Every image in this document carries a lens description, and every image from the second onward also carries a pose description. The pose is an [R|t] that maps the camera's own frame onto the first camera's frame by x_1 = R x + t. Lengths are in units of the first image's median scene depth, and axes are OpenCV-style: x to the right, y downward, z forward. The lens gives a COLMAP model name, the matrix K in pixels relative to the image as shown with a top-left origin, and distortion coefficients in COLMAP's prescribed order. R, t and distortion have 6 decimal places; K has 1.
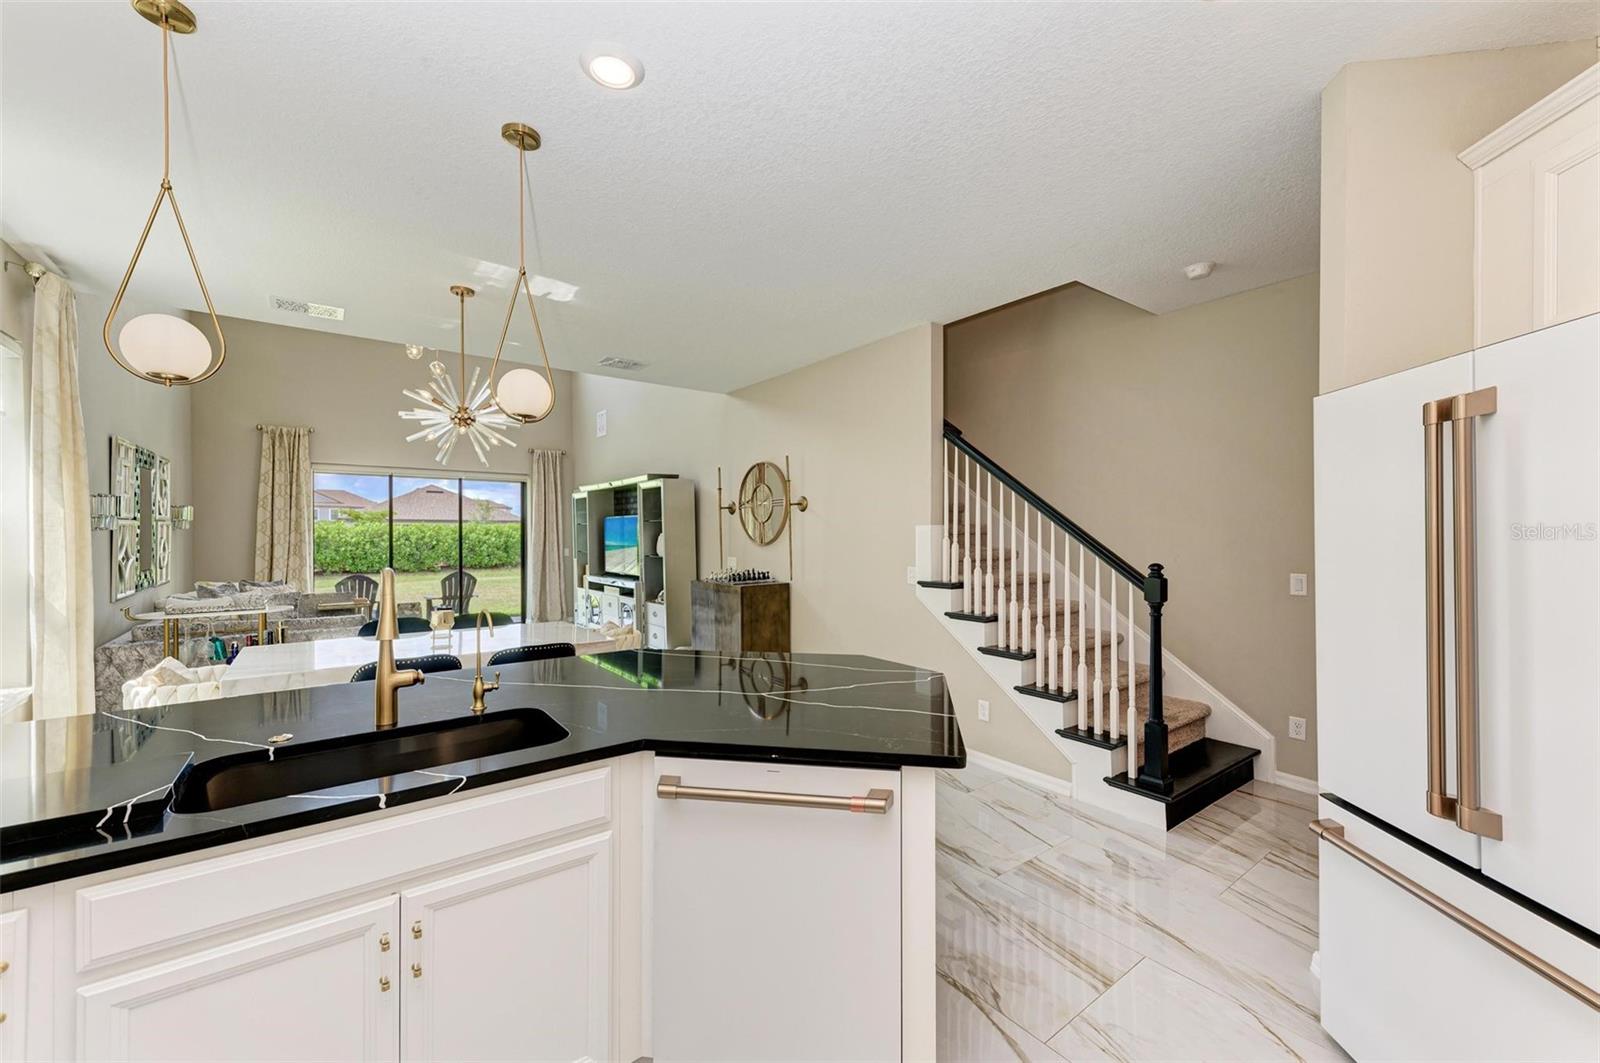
lens RADIAL K [[630.4, 0, 794.0], [0, 630.4, 534.7], [0, 0, 1]] dist [0.008807, -0.002230]
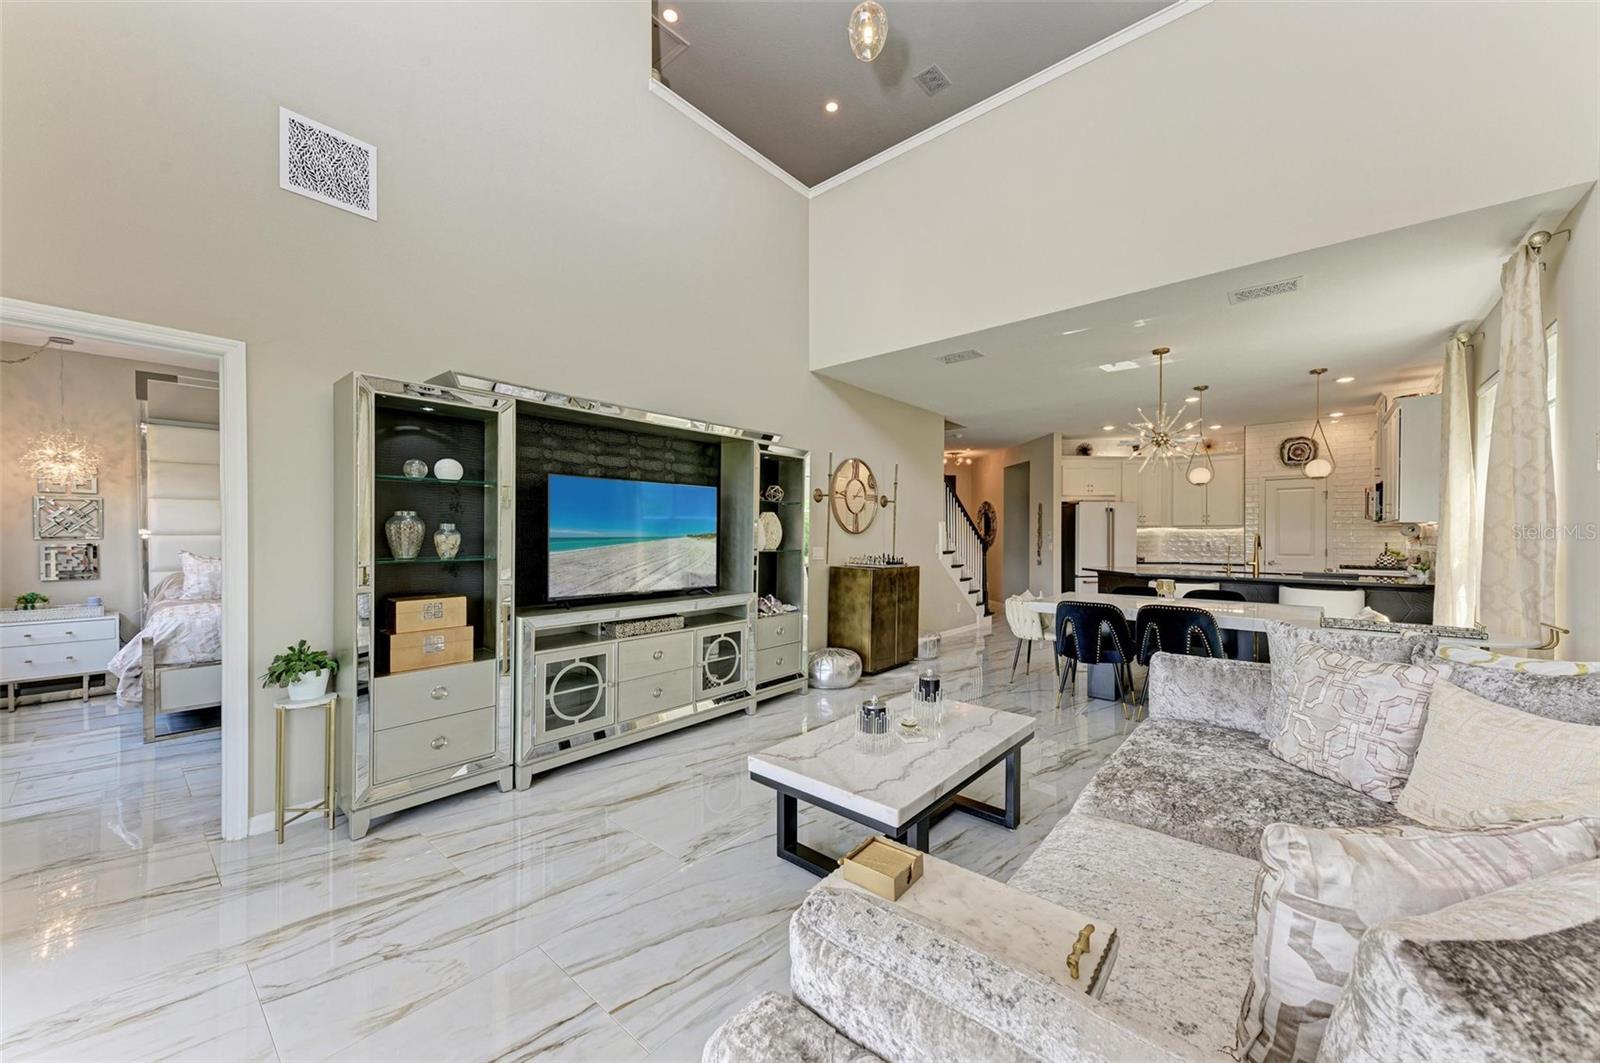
lens RADIAL K [[586.9, 0, 810.5], [0, 586.9, 538.9], [0, 0, 1]] dist [0.009932, -0.000377]
pose [[-0.227329, 0.004162, 0.973809, -0.780411], [0.004621, 0.999984, -0.003195, 0.020489], [-0.973807, 0.003774, -0.227345, 0.986659]]
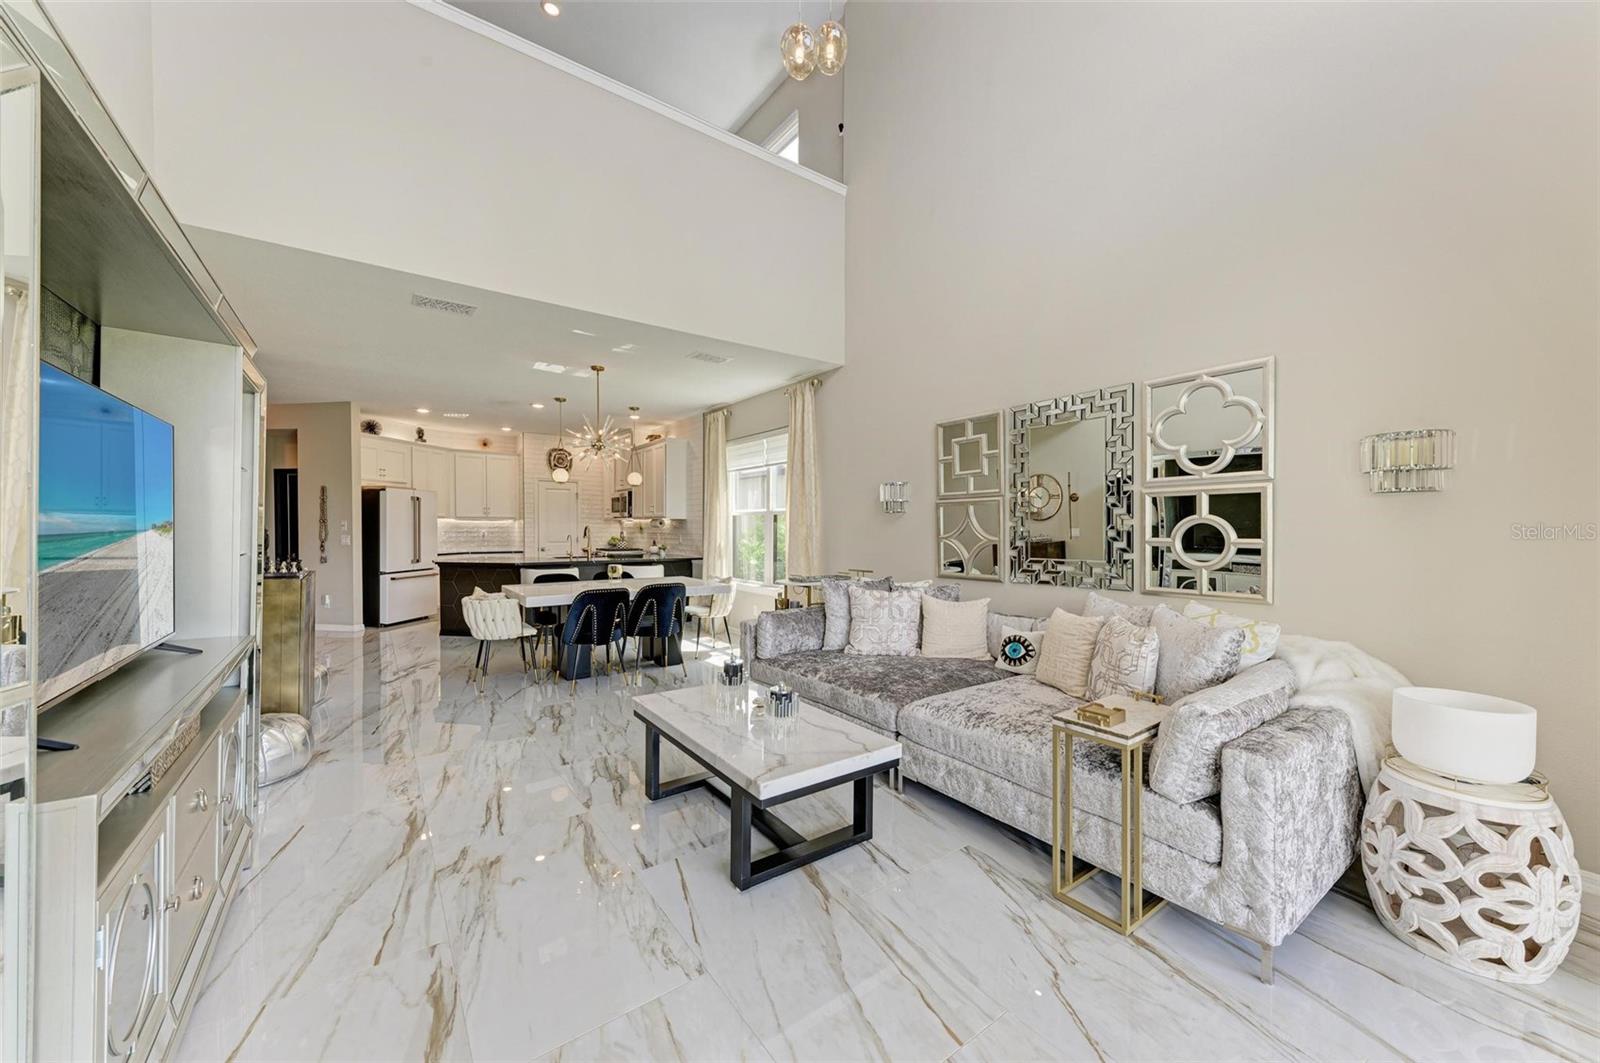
lens RADIAL K [[586.9, 0, 801.2], [0, 586.9, 533.7], [0, 0, 1]] dist [0.009932, -0.000377]
pose [[-0.999973, 0.002922, 0.006722, -0.418195], [0.002997, 0.999933, 0.011199, 0.015094], [-0.006688, 0.011219, -0.999915, 1.274152]]
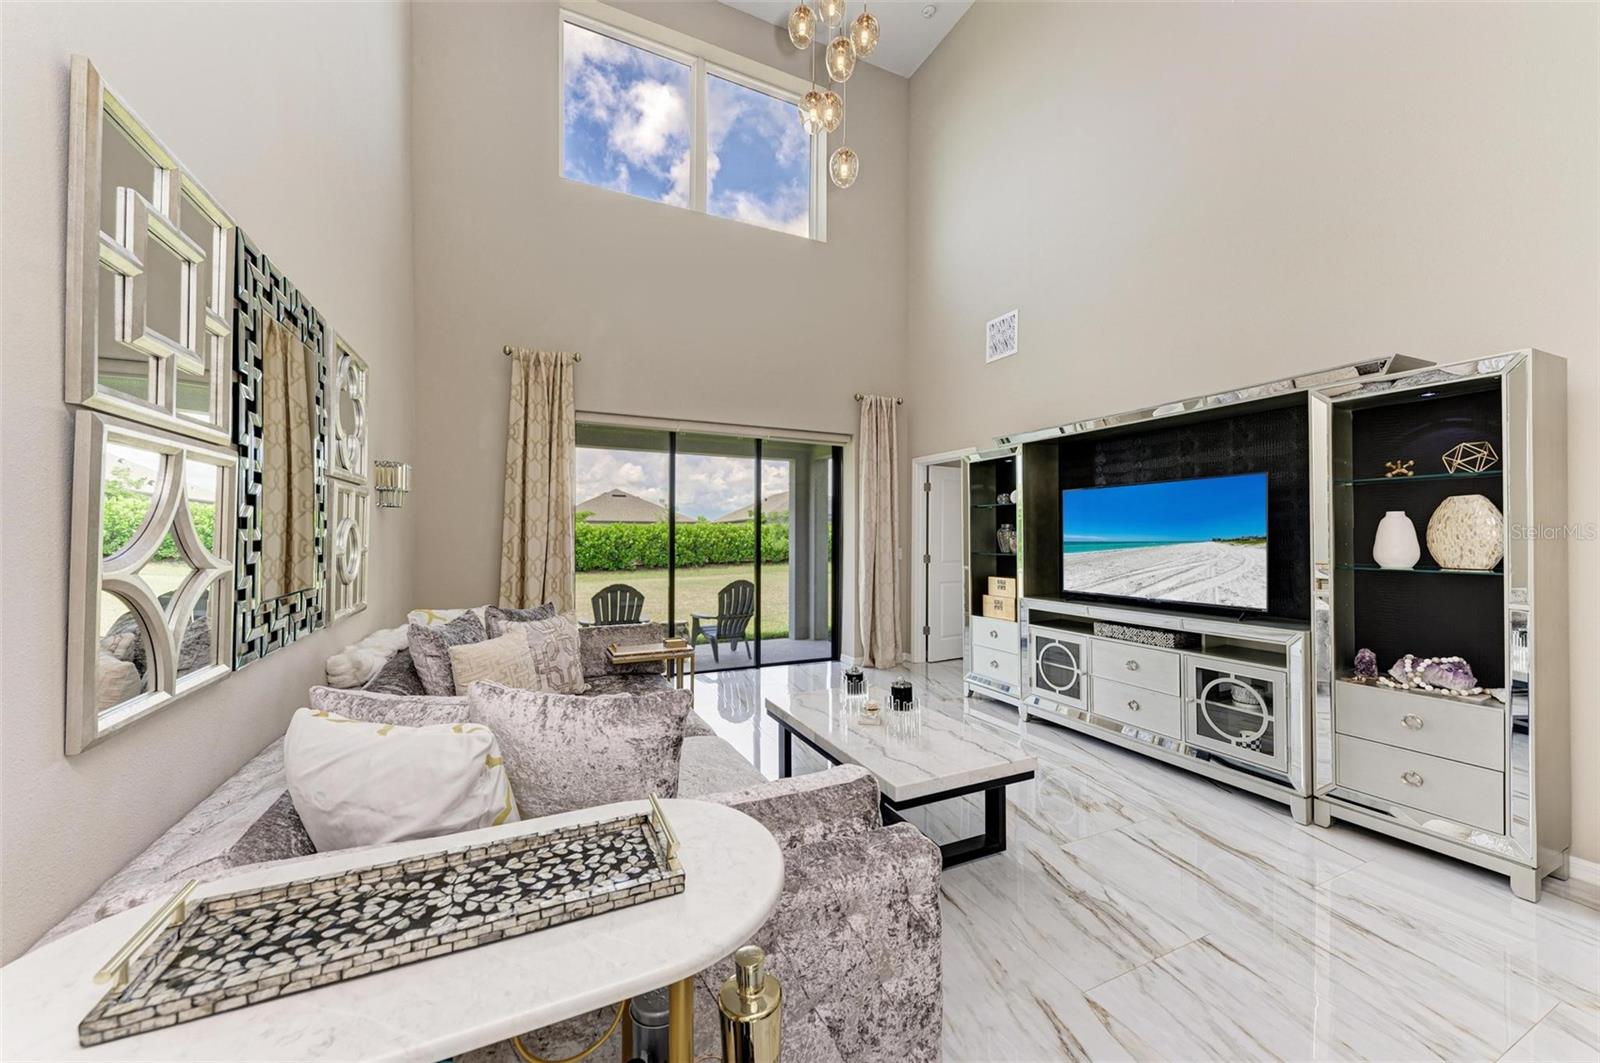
lens RADIAL K [[586.9, 0, 788.6], [0, 586.9, 530.5], [0, 0, 1]] dist [0.009932, -0.000377]
pose [[0.976656, 0.000190, -0.214808, -0.450056], [-0.002568, 0.999938, -0.010793, 0.013852], [0.214793, 0.011092, 0.976597, 0.496742]]
